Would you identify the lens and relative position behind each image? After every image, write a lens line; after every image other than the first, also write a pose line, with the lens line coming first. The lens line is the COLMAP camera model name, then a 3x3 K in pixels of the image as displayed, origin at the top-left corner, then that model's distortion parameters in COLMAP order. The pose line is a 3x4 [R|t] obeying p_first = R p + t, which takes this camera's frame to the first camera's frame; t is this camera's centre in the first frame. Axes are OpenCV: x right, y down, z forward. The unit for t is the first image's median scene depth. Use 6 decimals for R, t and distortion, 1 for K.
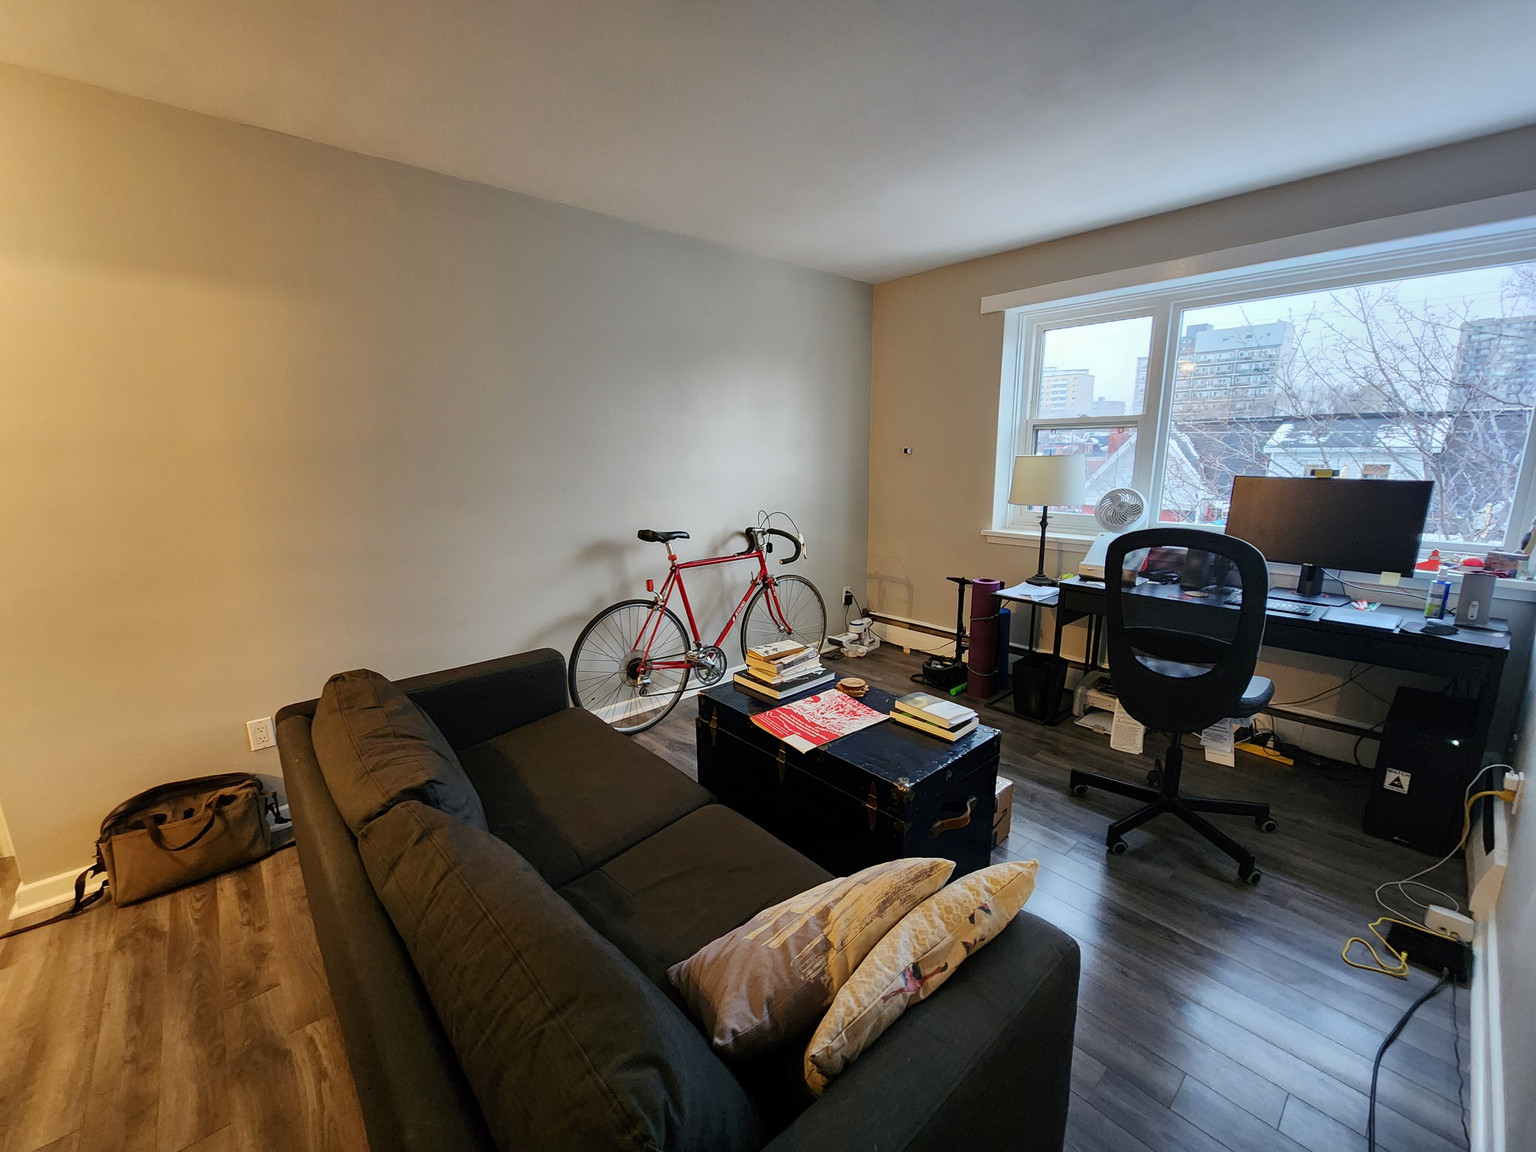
lens RADIAL K [[630.2, 0, 765.4], [0, 630.2, 584.5], [0, 0, 1]] dist [-0.001283, -0.000516]
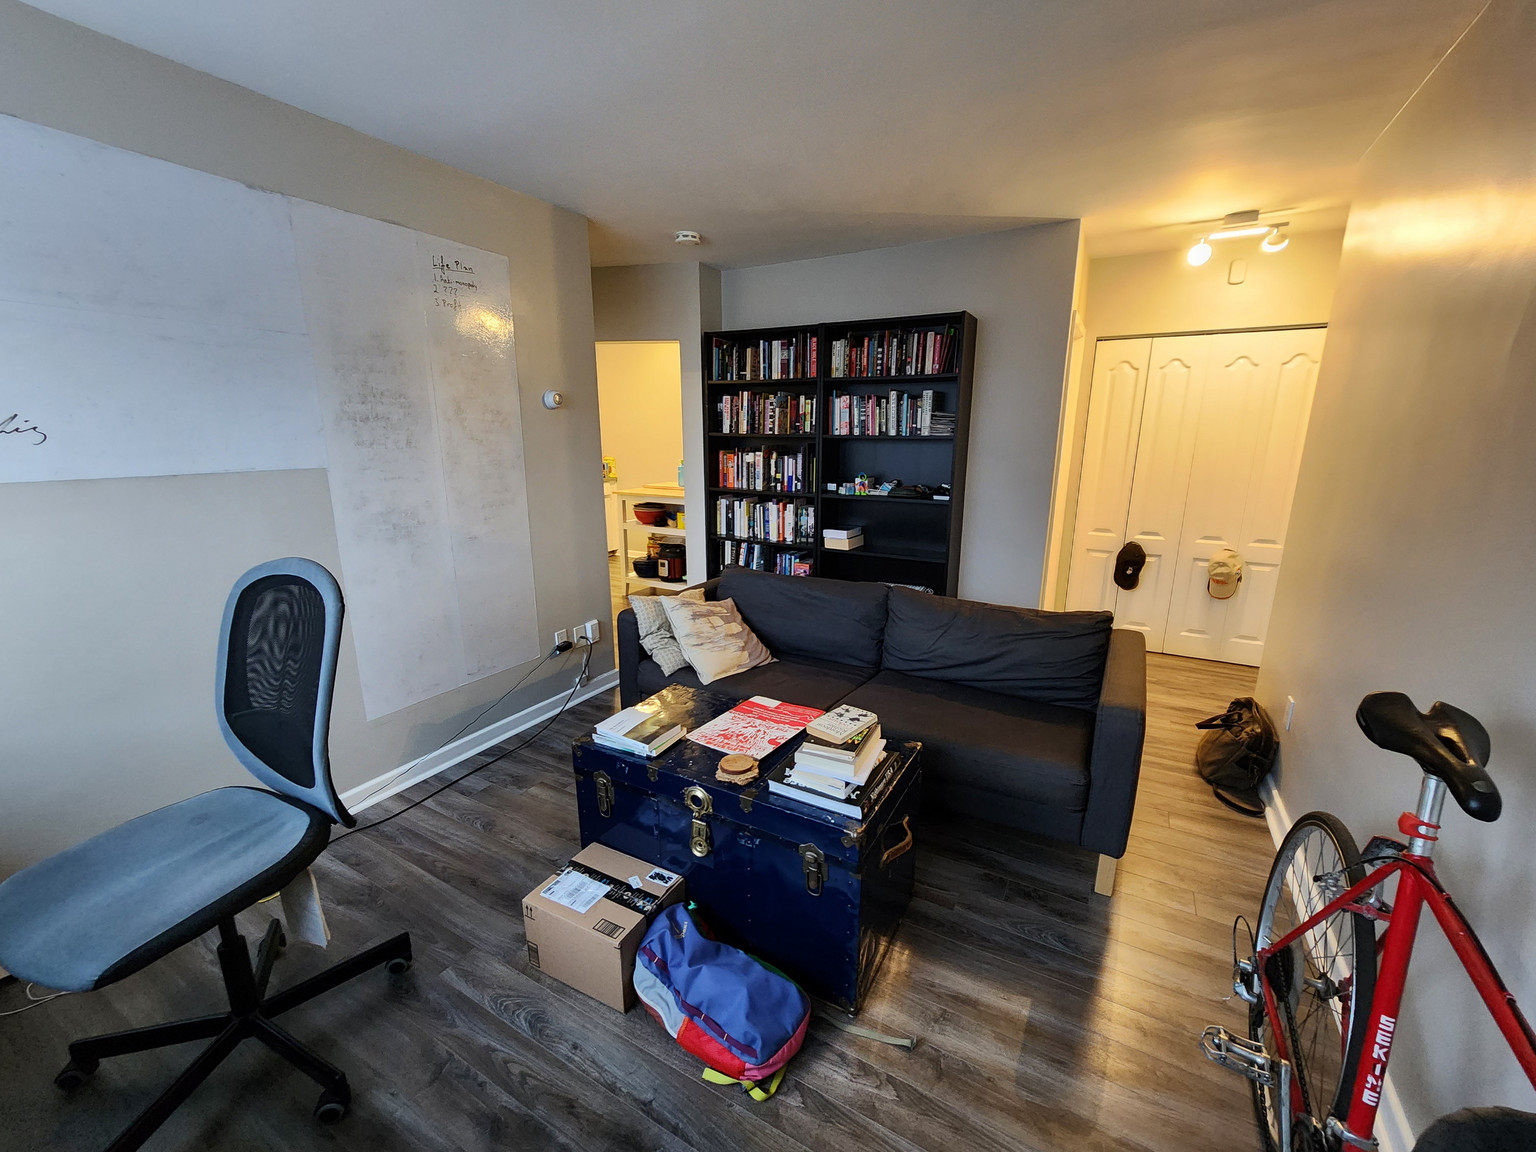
lens RADIAL K [[633.7, 0, 768.0], [0, 633.7, 576.0], [0, 0, 1]] dist [0.001116, 0.000007]
pose [[-0.948625, 0.081069, -0.305840, 0.219885], [-0.059973, 0.903024, 0.425384, -0.253182], [0.310667, 0.421872, -0.851769, 1.088656]]
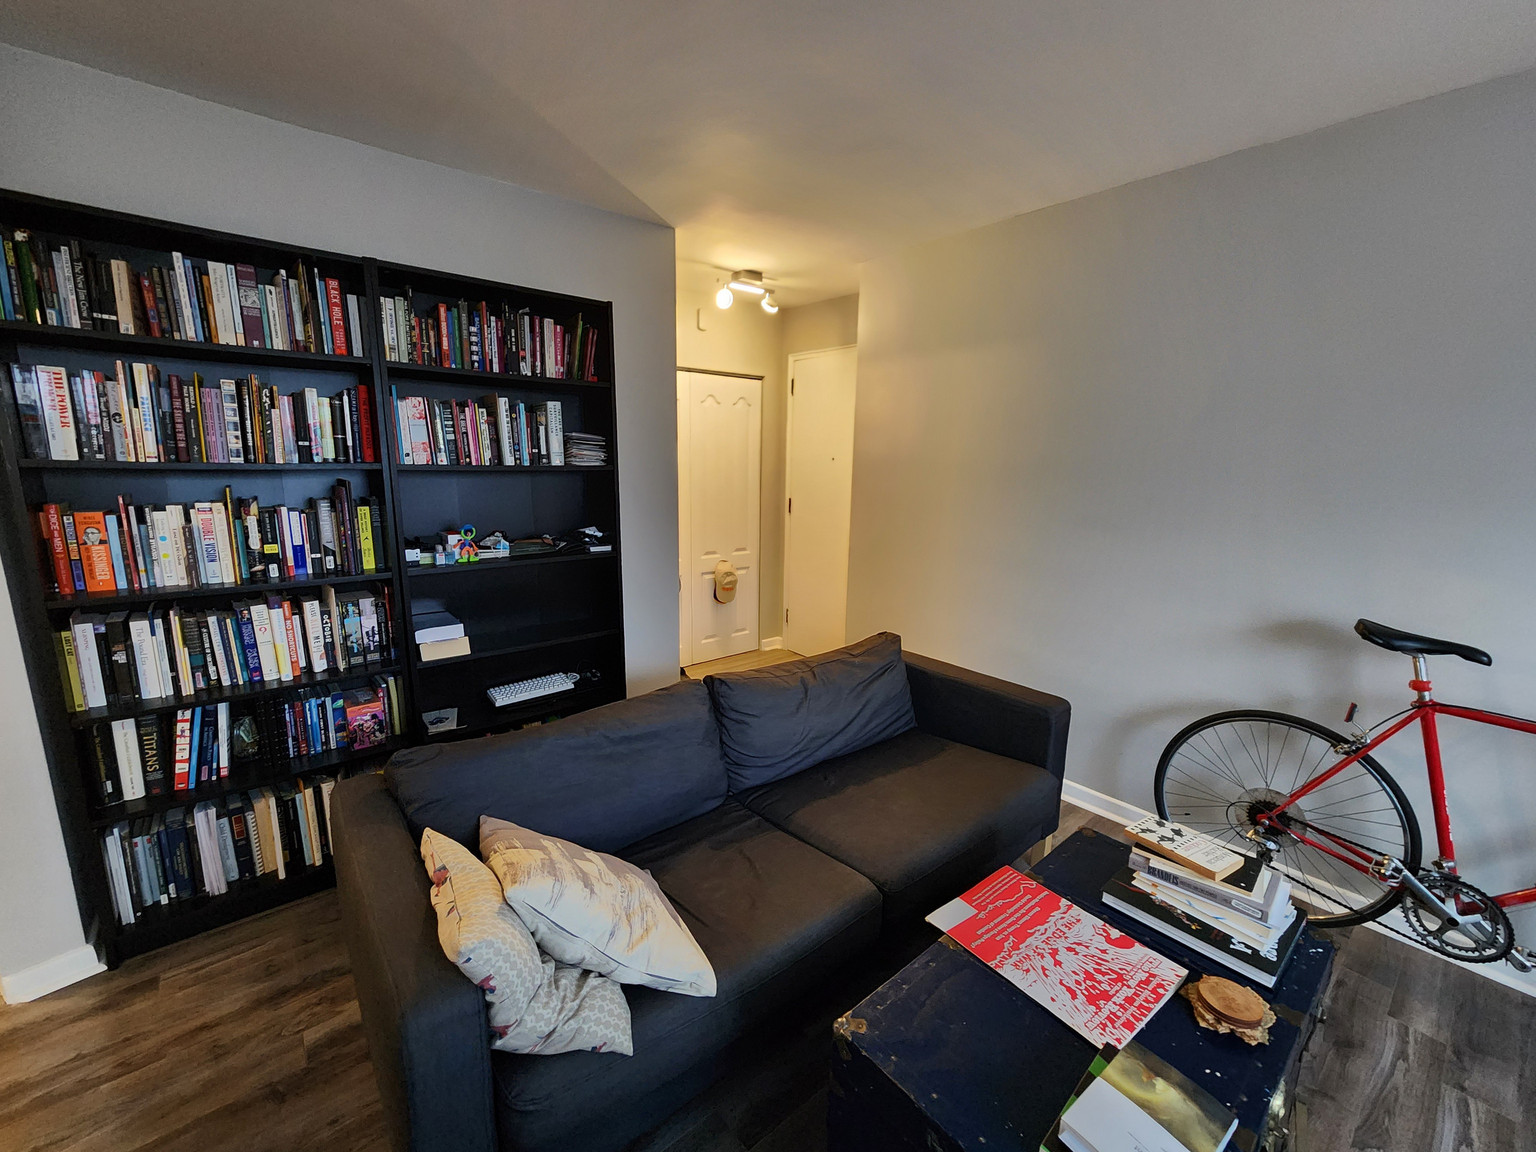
lens RADIAL K [[630.2, 0, 765.4], [0, 630.2, 584.5], [0, 0, 1]] dist [-0.001283, -0.000516]
pose [[-0.034820, 0.207870, -0.977537, 0.378283], [-0.232250, 0.949668, 0.210216, -0.106346], [0.972033, 0.234353, 0.015211, 0.412545]]
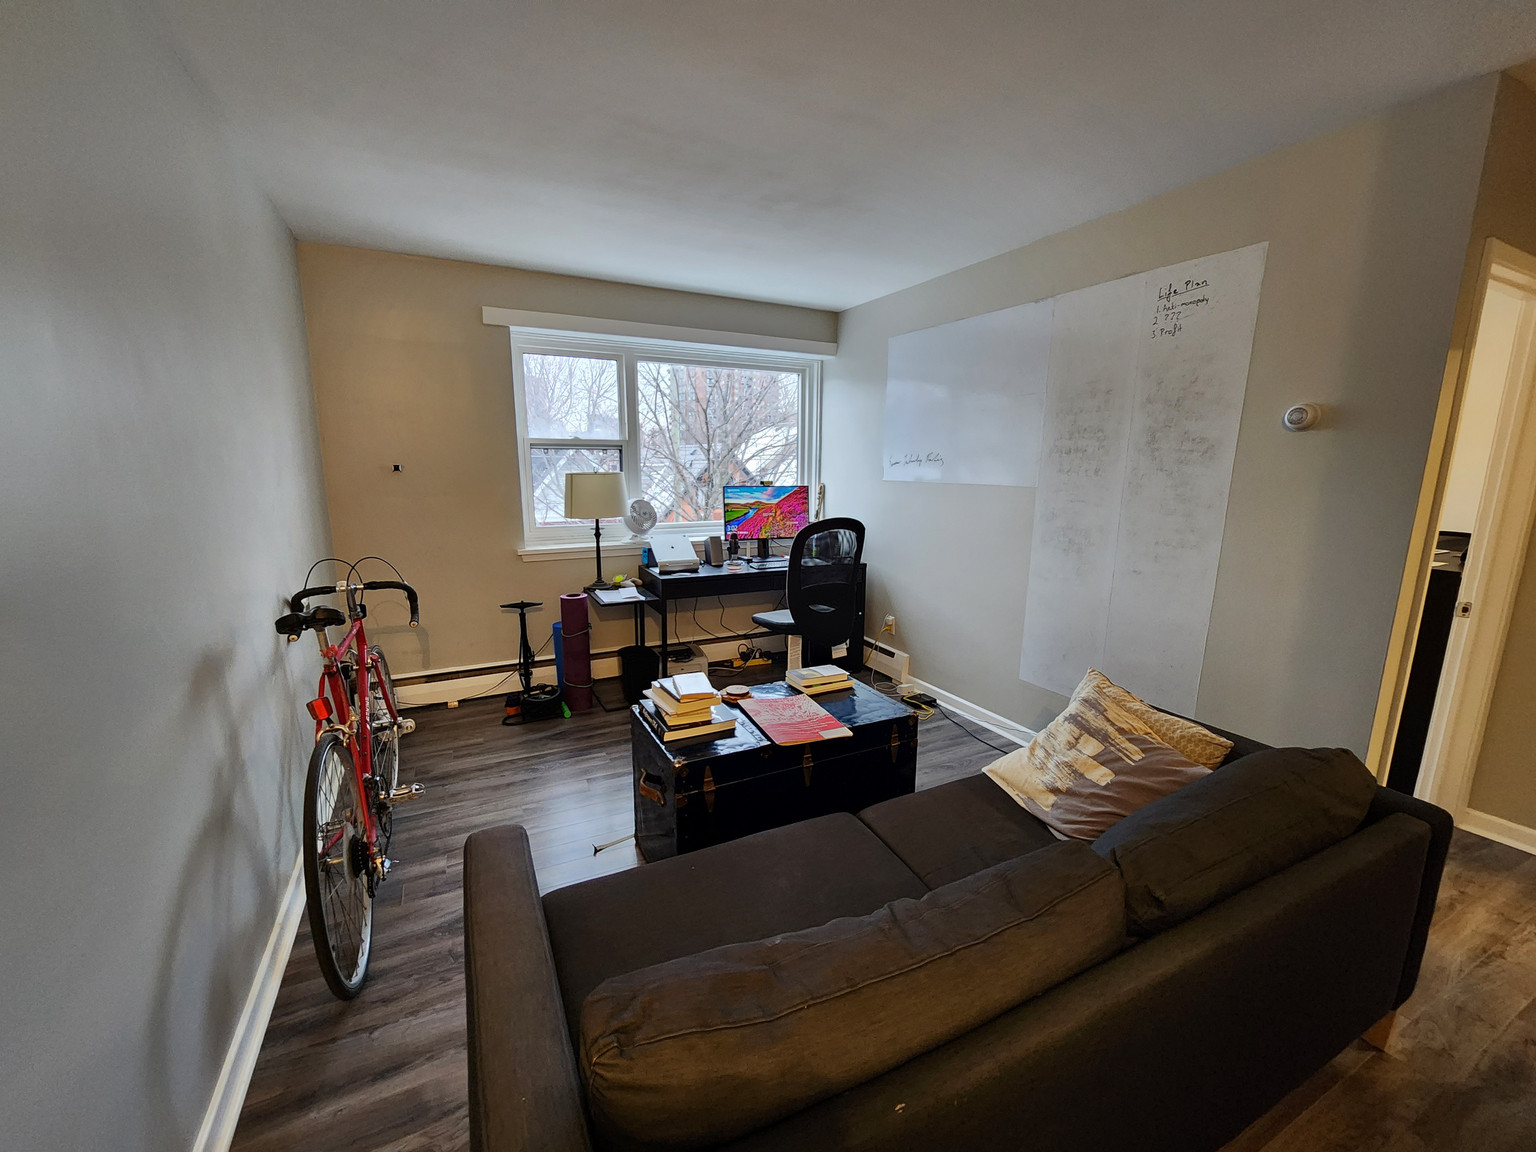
lens RADIAL K [[630.2, 0, 765.4], [0, 630.2, 584.5], [0, 0, 1]] dist [-0.001283, -0.000516]
pose [[0.268297, -0.170429, 0.948141, -0.566037], [0.197105, 0.973116, 0.119143, -0.090114], [-0.942956, 0.154918, 0.294677, 0.437112]]
